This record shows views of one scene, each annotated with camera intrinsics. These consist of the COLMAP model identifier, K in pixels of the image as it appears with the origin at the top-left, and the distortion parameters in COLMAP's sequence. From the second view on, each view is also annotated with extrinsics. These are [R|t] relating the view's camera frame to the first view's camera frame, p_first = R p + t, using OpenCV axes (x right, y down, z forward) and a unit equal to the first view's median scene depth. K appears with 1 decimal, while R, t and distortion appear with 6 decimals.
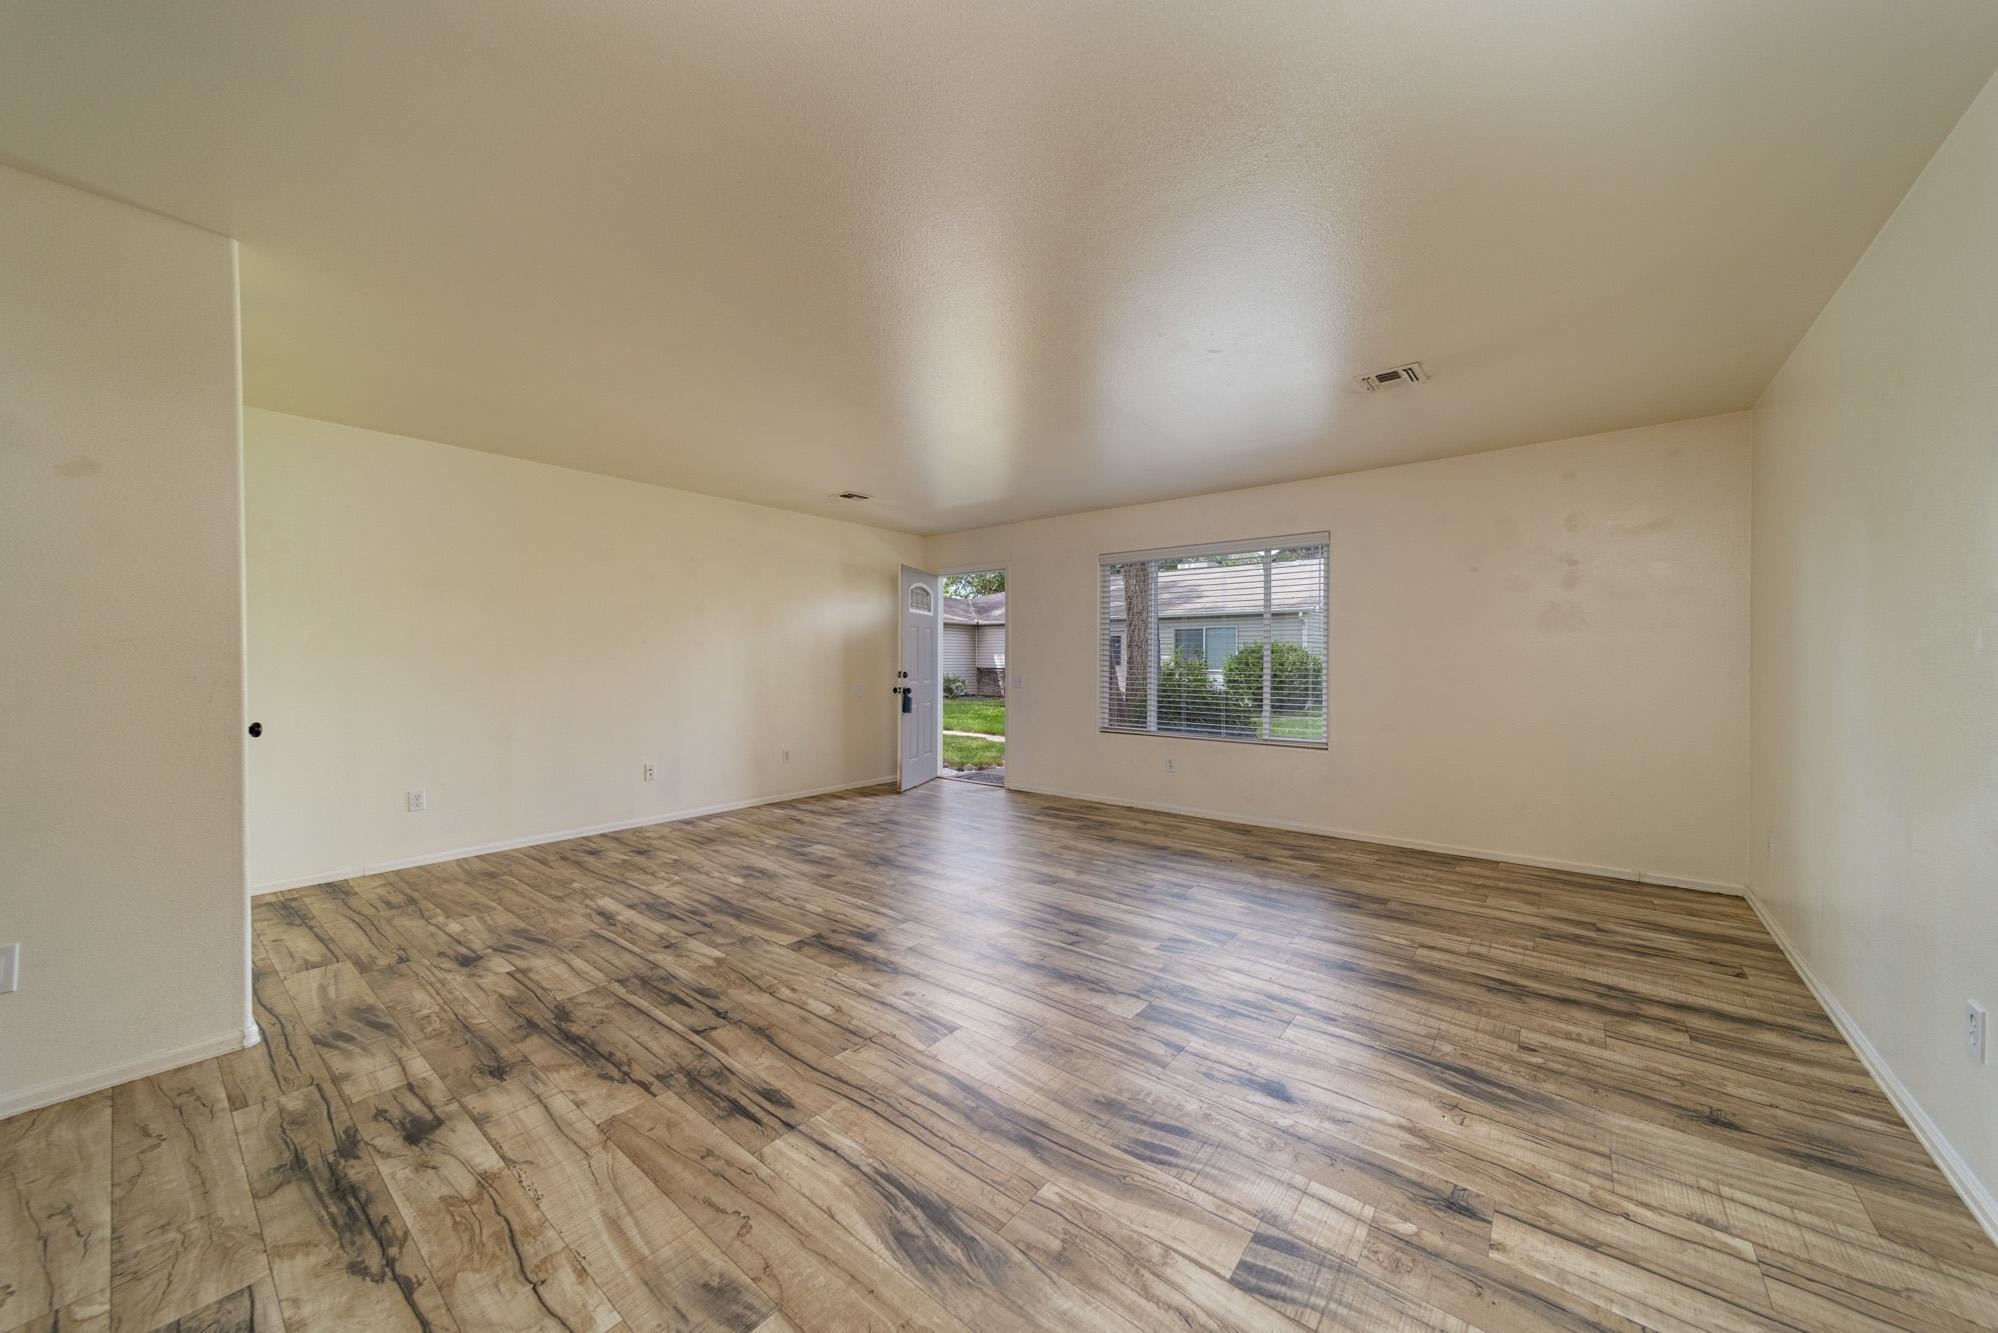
lens RADIAL K [[705.2, 0, 1005.1], [0, 705.2, 669.9], [0, 0, 1]] dist [0.011083, 0.000569]
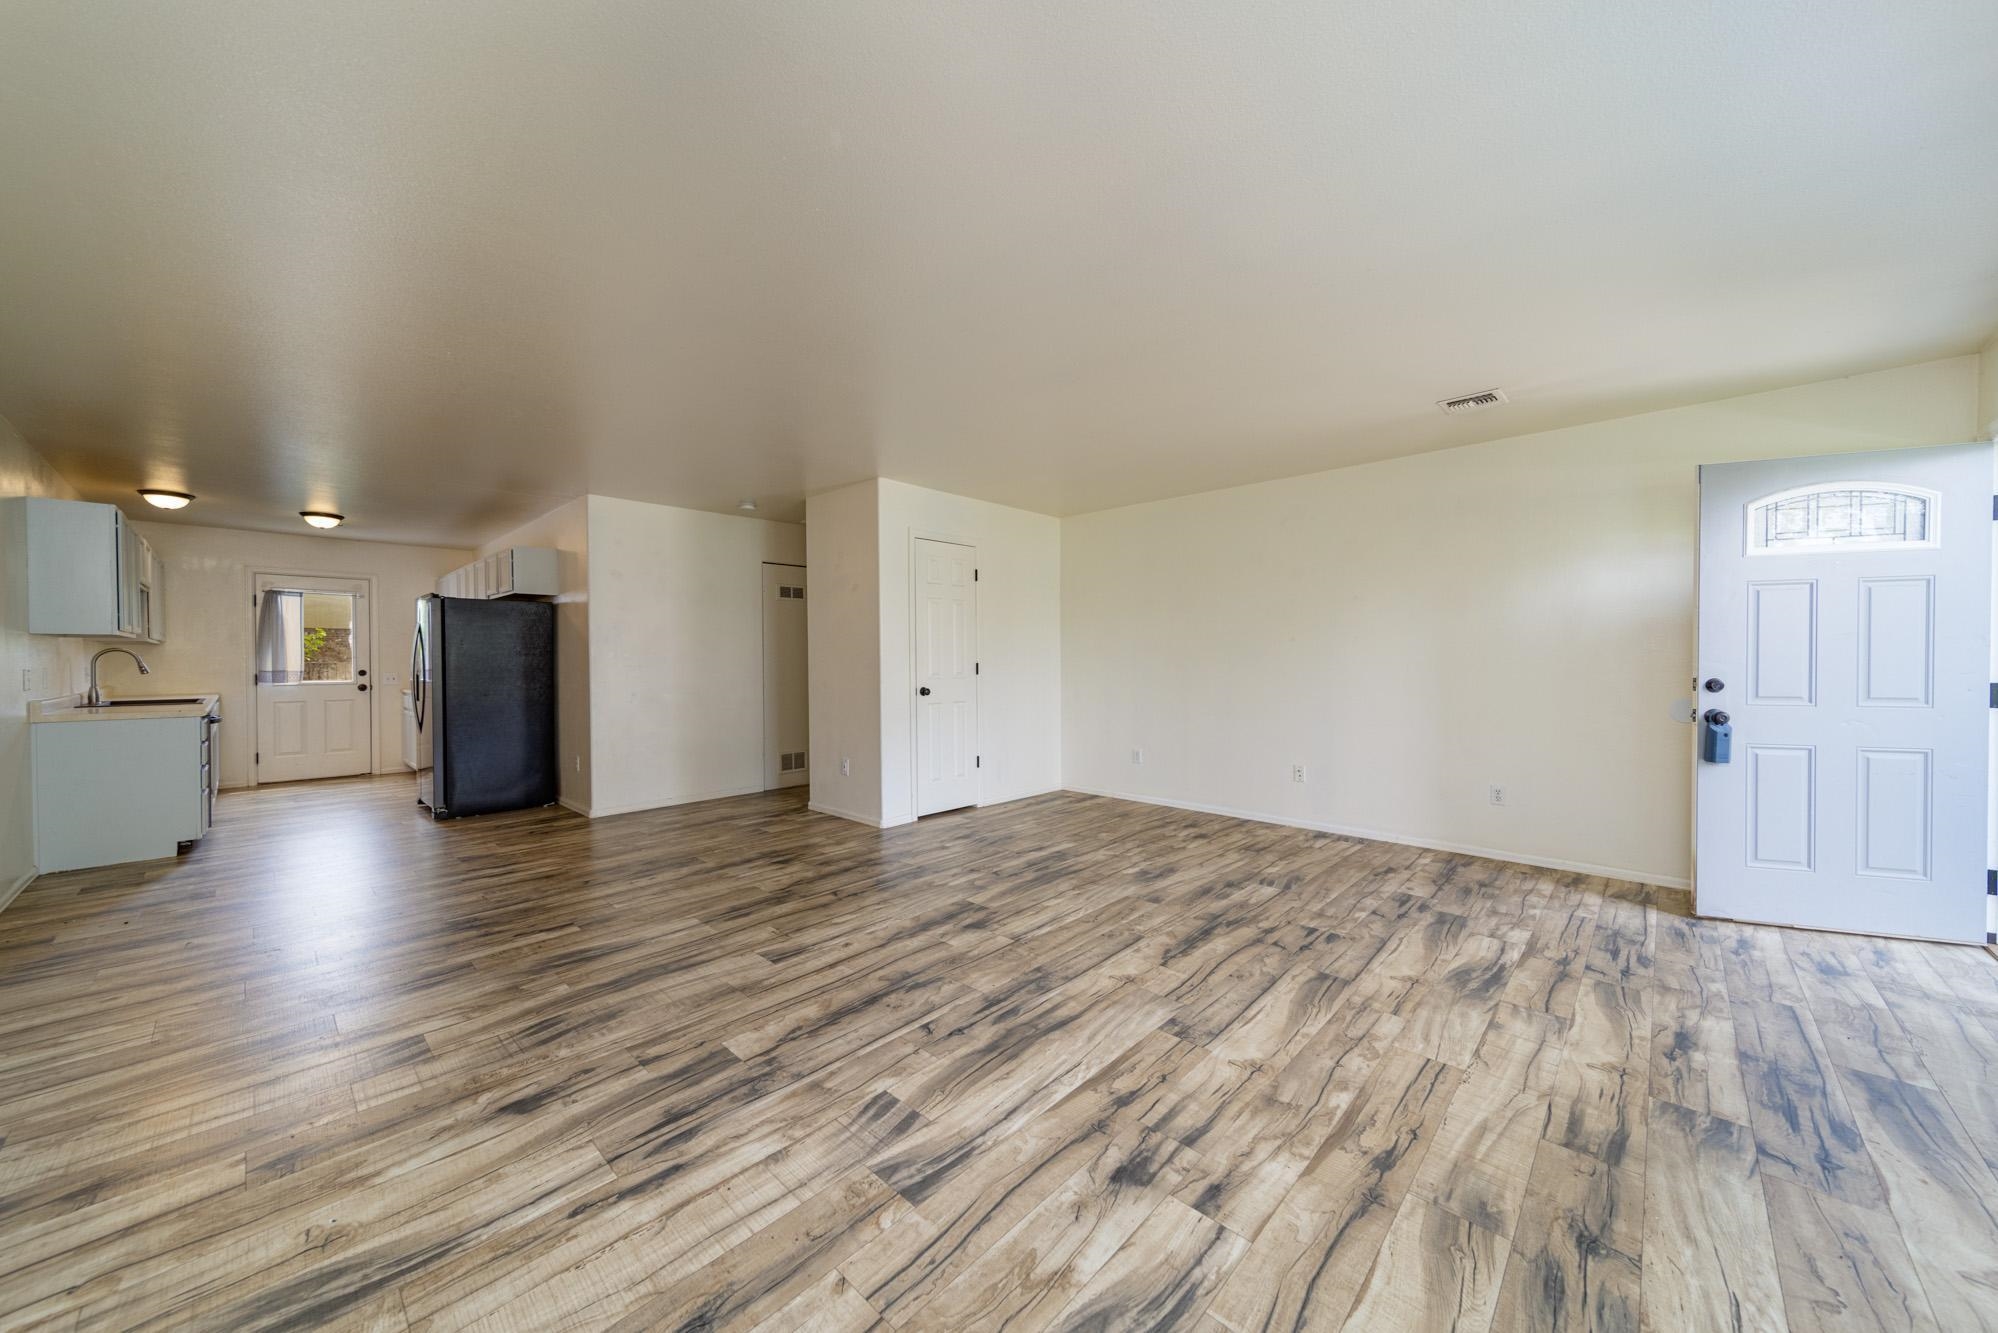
lens RADIAL K [[705.2, 0, 994.9], [0, 705.2, 670.9], [0, 0, 1]] dist [0.011083, 0.000569]
pose [[-0.086386, 0.018093, -0.996097, 0.994640], [-0.009631, 0.999773, 0.018995, -0.020509], [0.996215, 0.011234, -0.086192, 1.330982]]
